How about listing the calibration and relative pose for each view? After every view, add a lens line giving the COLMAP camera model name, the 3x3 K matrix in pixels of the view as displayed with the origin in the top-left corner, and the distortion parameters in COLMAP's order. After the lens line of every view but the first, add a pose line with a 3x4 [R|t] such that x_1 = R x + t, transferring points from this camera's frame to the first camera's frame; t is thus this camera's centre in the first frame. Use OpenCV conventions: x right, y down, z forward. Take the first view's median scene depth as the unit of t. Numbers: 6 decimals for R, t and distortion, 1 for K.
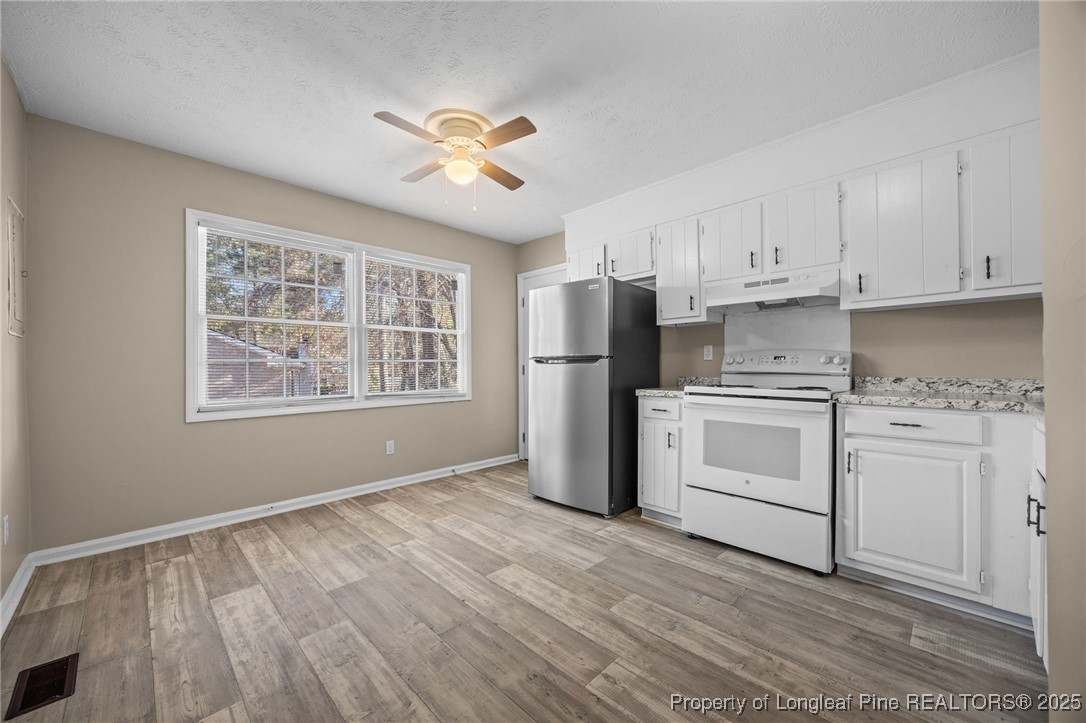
lens RADIAL K [[414.1, 0, 549.9], [0, 414.1, 378.6], [0, 0, 1]] dist [-0.002234, 0.000175]
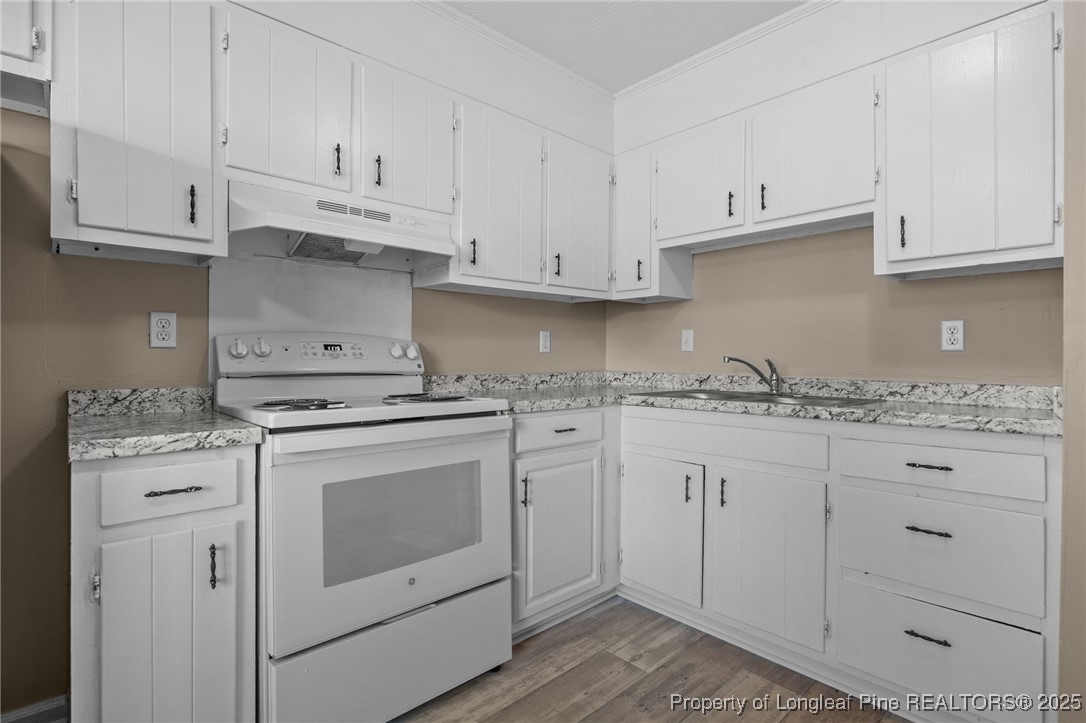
lens RADIAL K [[518.4, 0, 550.1], [0, 518.4, 352.1], [0, 0, 1]] dist [-0.005387, 0.000352]
pose [[0.033013, 0.014767, 0.999346, -0.179100], [0.025732, 0.999547, -0.015620, -0.027385], [-0.999124, 0.026231, 0.032618, 0.761284]]
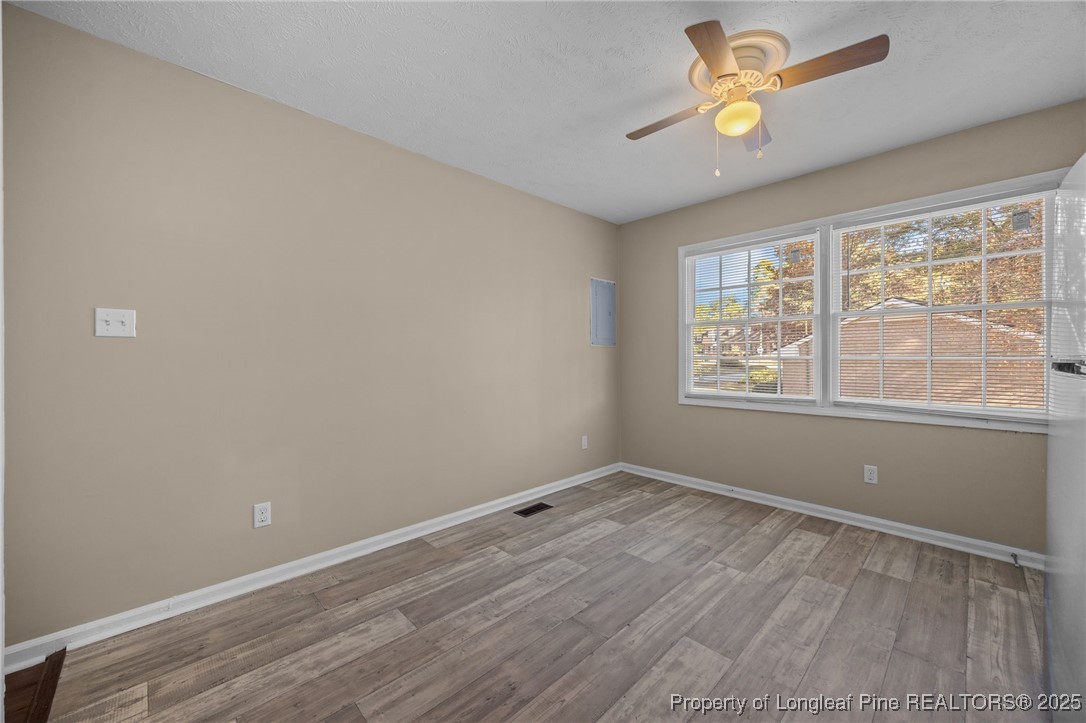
lens RADIAL K [[414.1, 0, 542.3], [0, 414.1, 369.6], [0, 0, 1]] dist [-0.002234, 0.000175]
pose [[-0.031831, 0.039318, -0.998720, 0.555486], [-0.024549, 0.998894, 0.040107, -0.055492], [0.999192, 0.025794, -0.030830, 0.645699]]
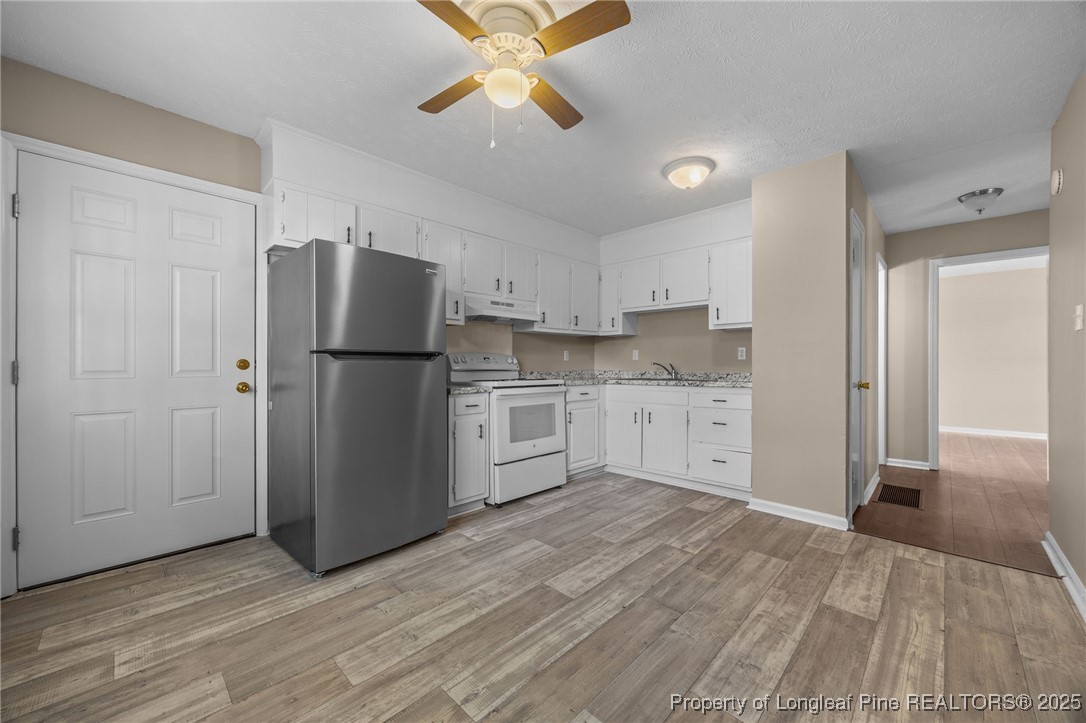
lens RADIAL K [[414.1, 0, 551.3], [0, 414.1, 354.9], [0, 0, 1]] dist [-0.002234, 0.000175]
pose [[-0.020192, 0.030097, 0.999343, -0.930895], [0.028623, 0.999154, -0.029513, -0.018960], [-0.999386, 0.028008, -0.021036, 0.923816]]
